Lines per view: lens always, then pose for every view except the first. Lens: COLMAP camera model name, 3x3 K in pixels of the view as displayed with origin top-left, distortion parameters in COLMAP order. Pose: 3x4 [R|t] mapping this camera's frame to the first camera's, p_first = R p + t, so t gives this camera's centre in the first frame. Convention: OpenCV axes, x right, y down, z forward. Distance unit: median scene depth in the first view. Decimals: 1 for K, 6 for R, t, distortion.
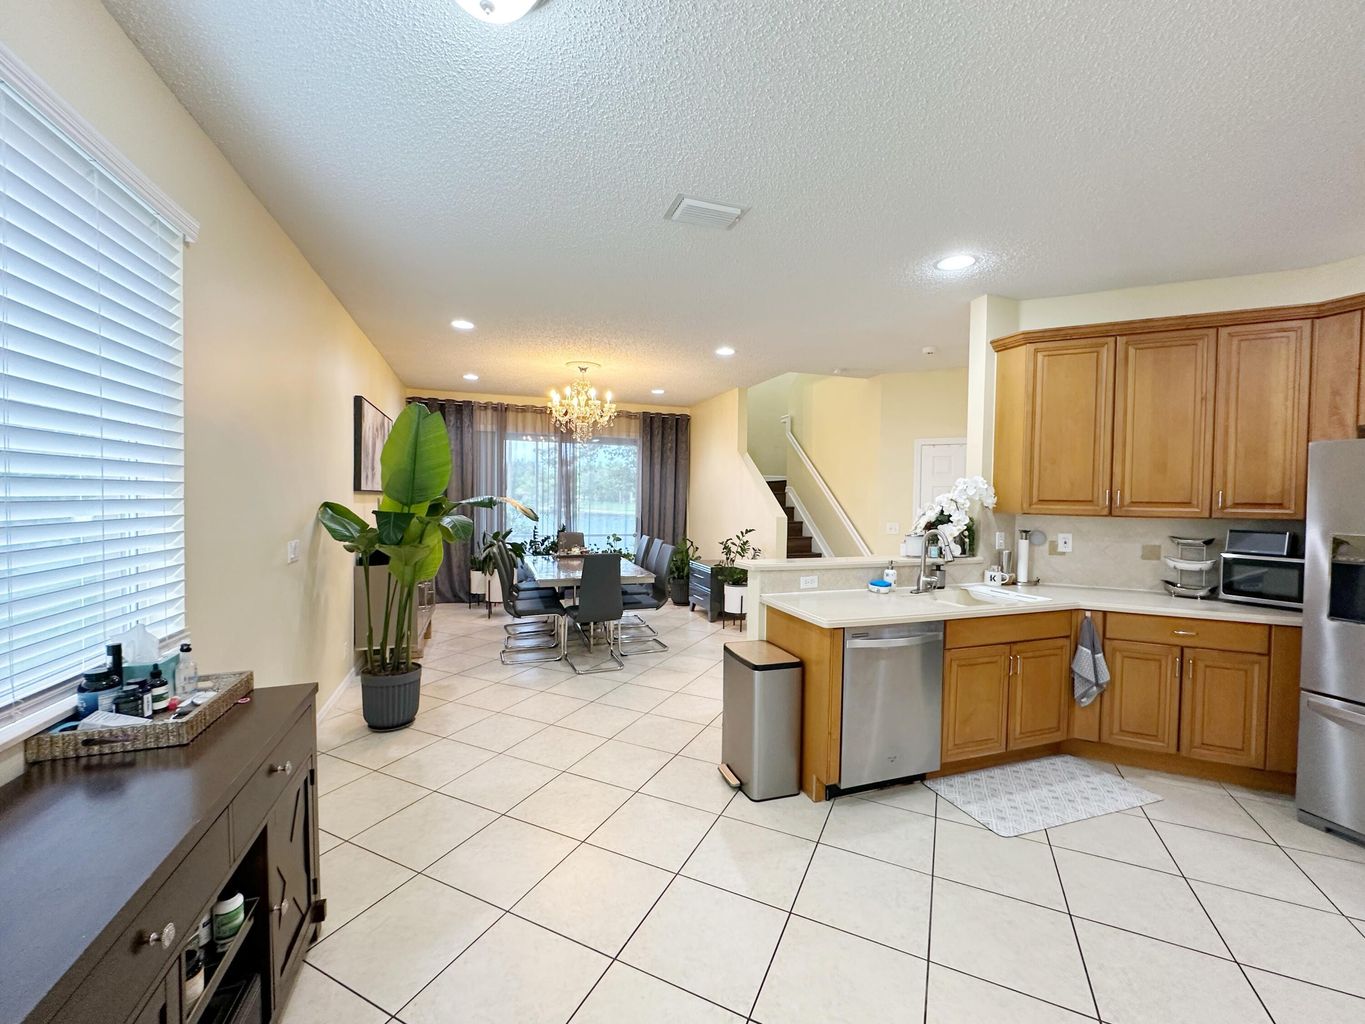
lens RADIAL K [[556.6, 0, 682.5], [0, 556.6, 512.0], [0, 0, 1]] dist [-0.003438, 0.000149]
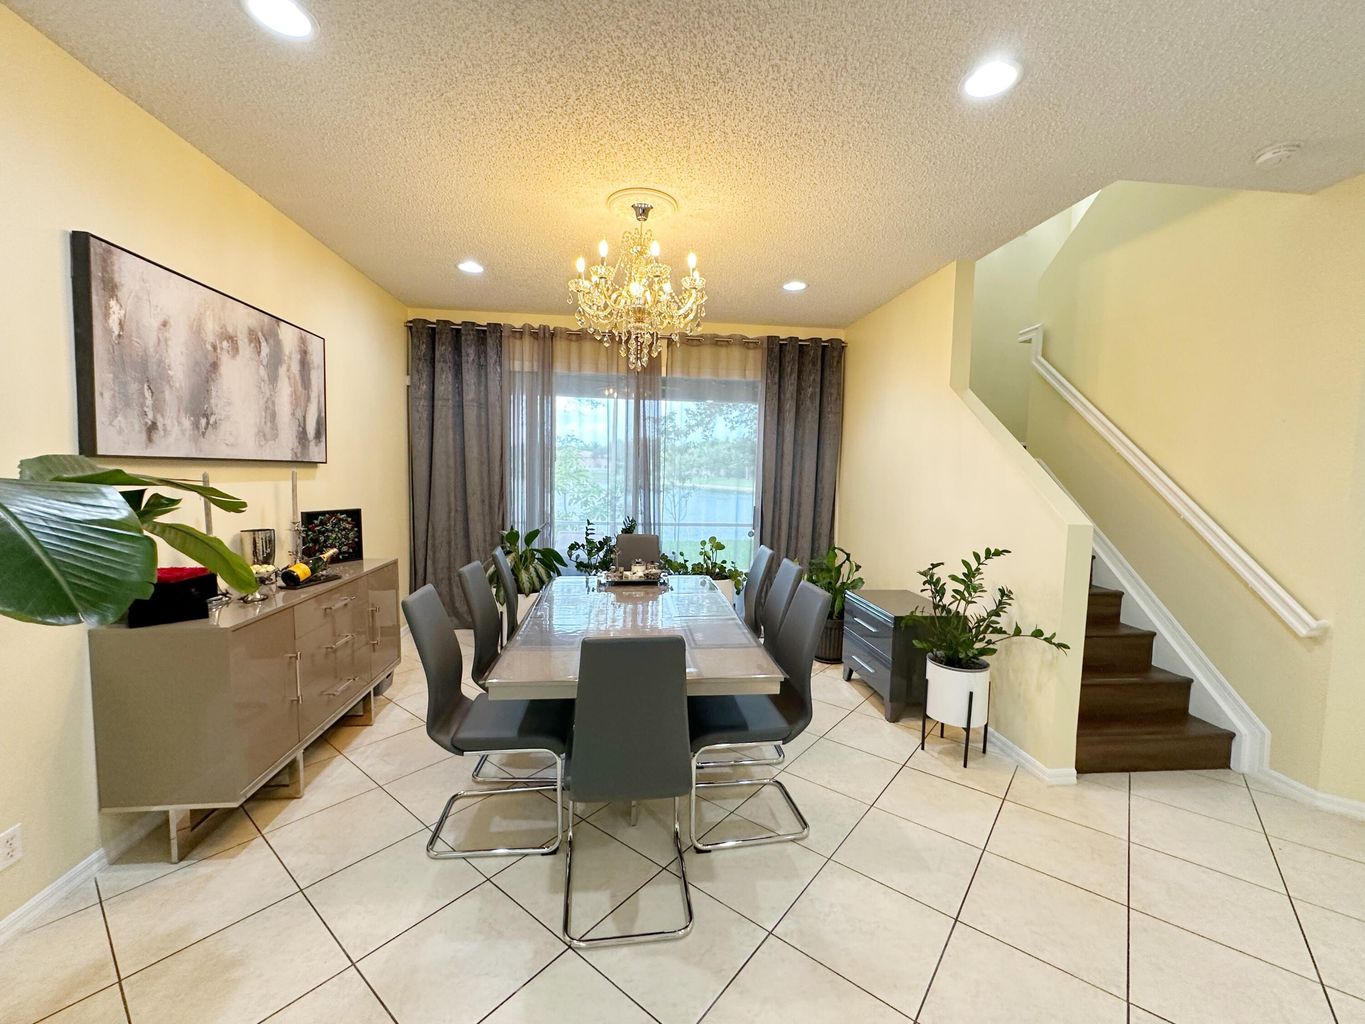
lens RADIAL K [[556.6, 0, 682.5], [0, 556.6, 512.0], [0, 0, 1]] dist [-0.003438, 0.000149]
pose [[0.974044, 0.023976, -0.225086, -0.044722], [-0.014278, 0.998902, 0.044619, -0.026354], [0.225909, -0.040247, 0.973317, 0.847654]]
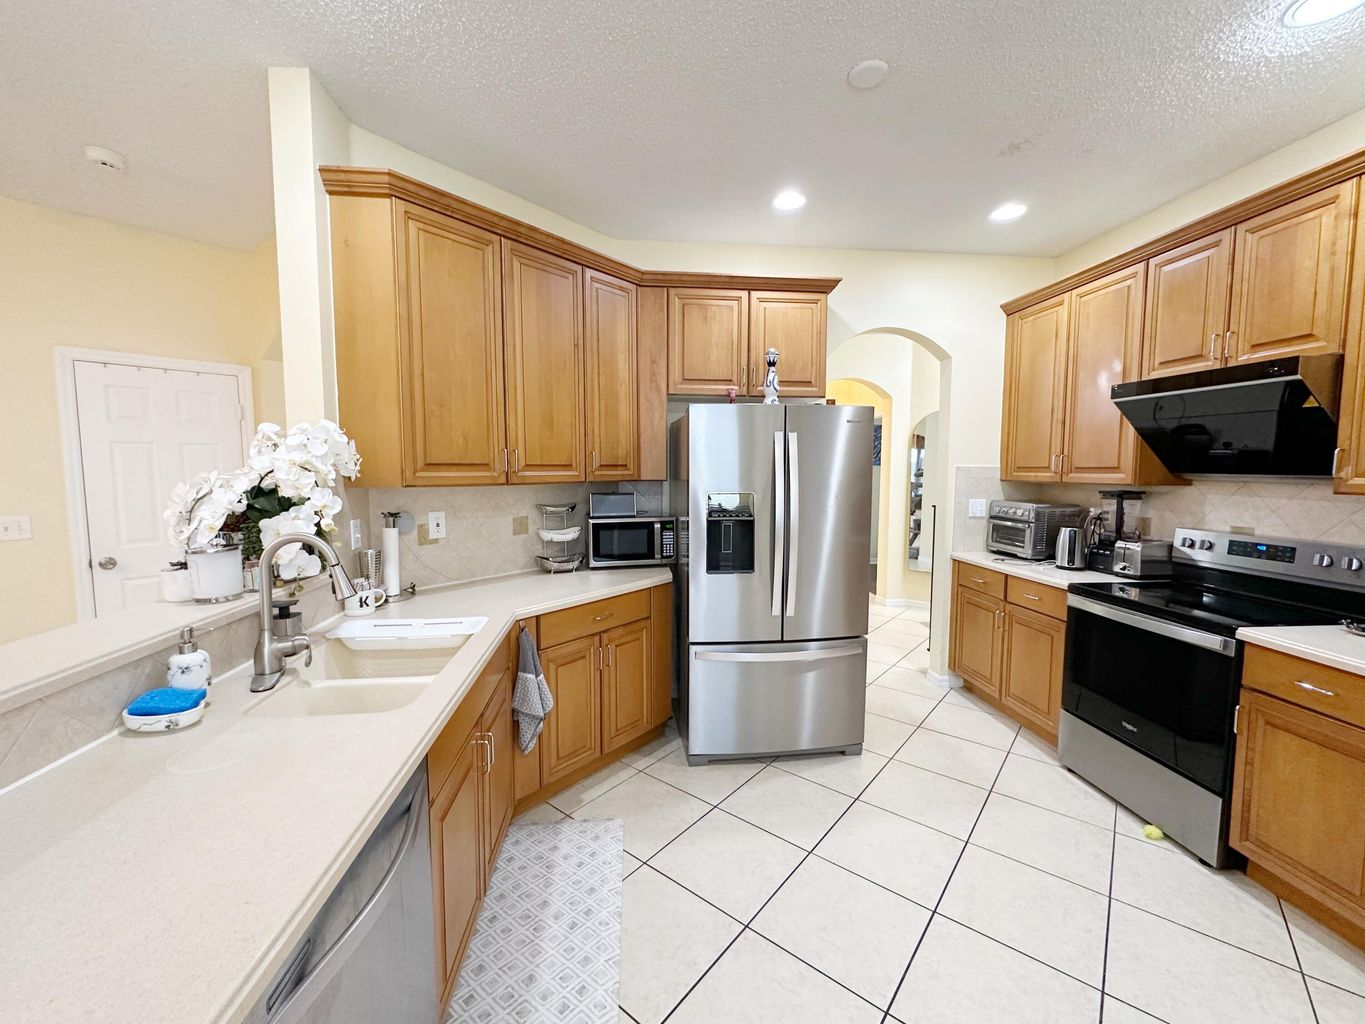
lens RADIAL K [[556.6, 0, 682.5], [0, 556.6, 512.0], [0, 0, 1]] dist [-0.003438, 0.000149]
pose [[0.238042, -0.092851, 0.966806, 0.092299], [0.030289, 0.995645, 0.088163, -0.013411], [-0.970782, 0.008297, 0.239818, 0.546251]]
